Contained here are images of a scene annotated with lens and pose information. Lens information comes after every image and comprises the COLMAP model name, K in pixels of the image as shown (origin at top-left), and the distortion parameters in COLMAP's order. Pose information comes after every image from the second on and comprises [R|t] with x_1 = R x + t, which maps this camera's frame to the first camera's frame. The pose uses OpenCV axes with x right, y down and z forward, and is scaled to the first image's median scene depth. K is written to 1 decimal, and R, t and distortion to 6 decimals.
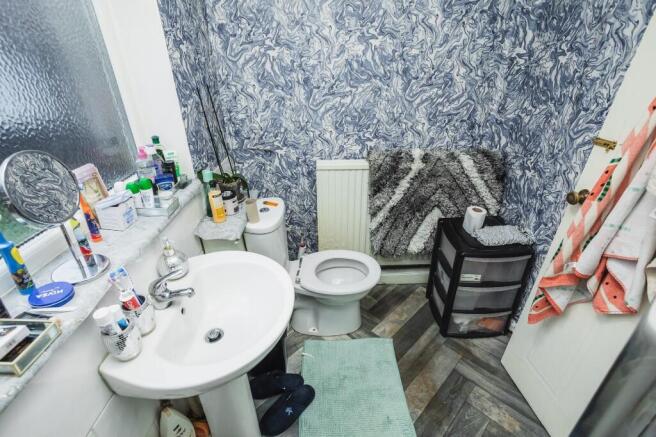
lens RADIAL K [[320.6, 0, 332.6], [0, 320.6, 218.0], [0, 0, 1]] dist [-0.006218, 0.006761]
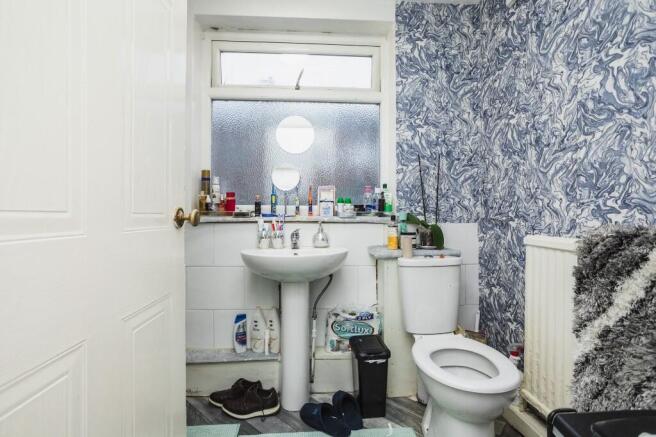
lens RADIAL K [[320.6, 0, 332.3], [0, 320.6, 221.9], [0, 0, 1]] dist [-0.006218, 0.006761]
pose [[0.072798, 0.033889, -0.996771, 0.709899], [-0.468554, 0.883425, -0.004185, 0.021750], [0.880430, 0.467346, 0.080190, 0.536246]]
